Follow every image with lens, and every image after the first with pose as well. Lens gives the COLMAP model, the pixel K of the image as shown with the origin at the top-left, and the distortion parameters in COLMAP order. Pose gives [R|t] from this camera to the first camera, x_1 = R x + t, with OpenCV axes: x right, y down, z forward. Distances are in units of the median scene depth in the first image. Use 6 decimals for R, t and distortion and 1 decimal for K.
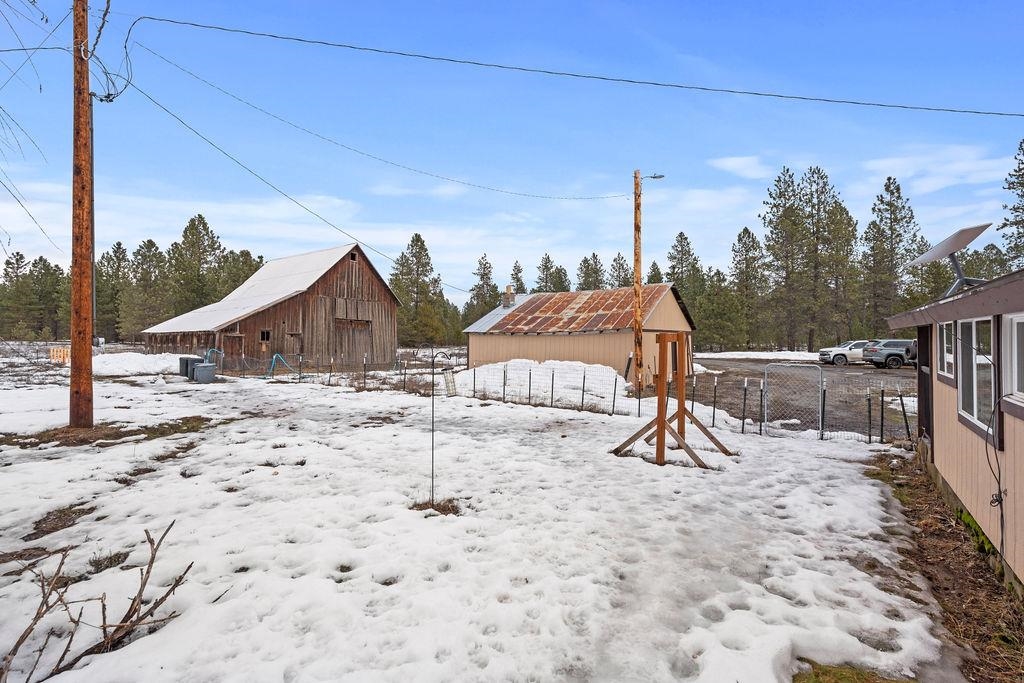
lens RADIAL K [[447.6, 0, 512.0], [0, 447.6, 341.5], [0, 0, 1]] dist [-0.000475, -0.000257]
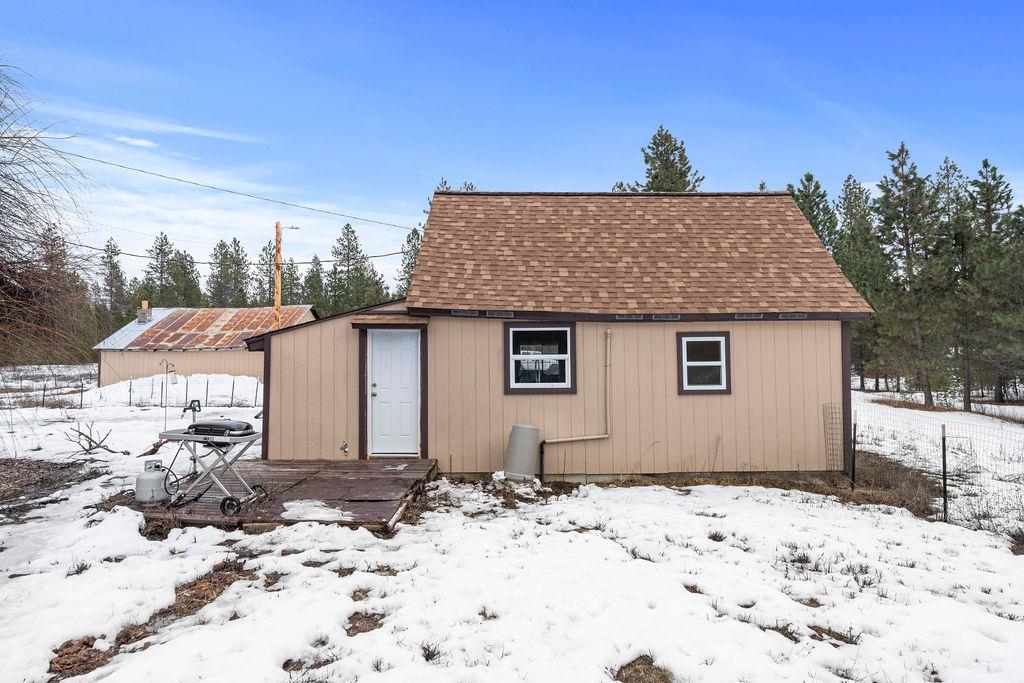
lens RADIAL K [[609.7, 0, 514.4], [0, 609.7, 320.6], [0, 0, 1]] dist [0.002795, 0.001003]
pose [[0.817343, 0.017841, 0.575875, -0.119756], [0.013687, 0.998637, -0.050365, -0.002761], [-0.575989, 0.049048, 0.815985, -0.574621]]
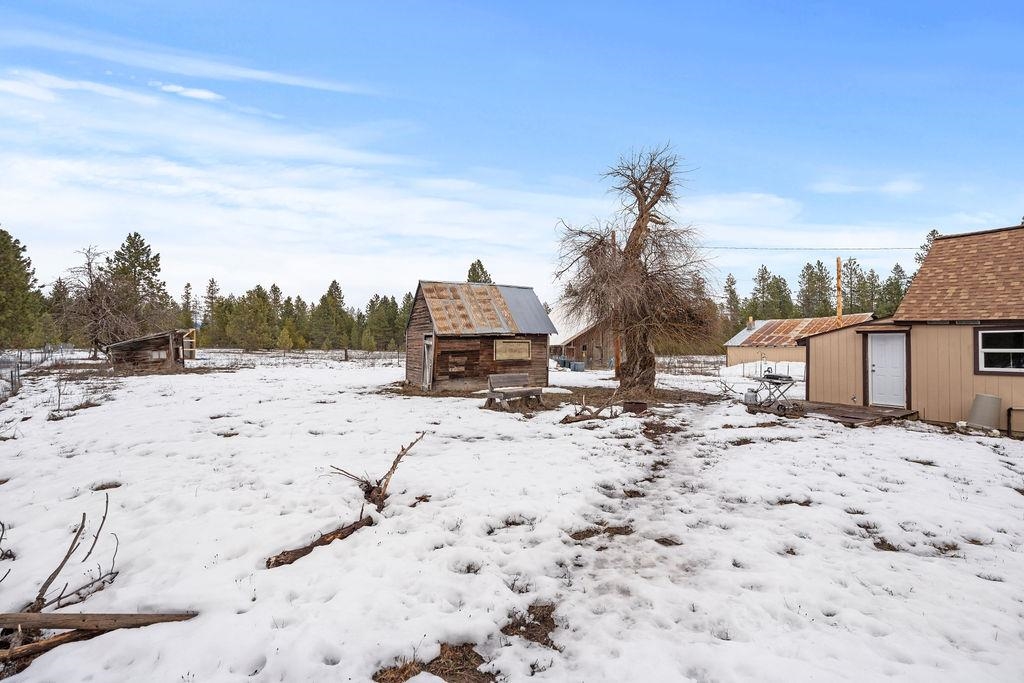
lens RADIAL K [[447.6, 0, 512.0], [0, 447.6, 341.5], [0, 0, 1]] dist [-0.000475, -0.000257]
pose [[0.910588, -0.009562, -0.413205, -0.131626], [0.000221, 0.999744, -0.022647, 0.002708], [0.413315, 0.020531, 0.910357, -0.875575]]
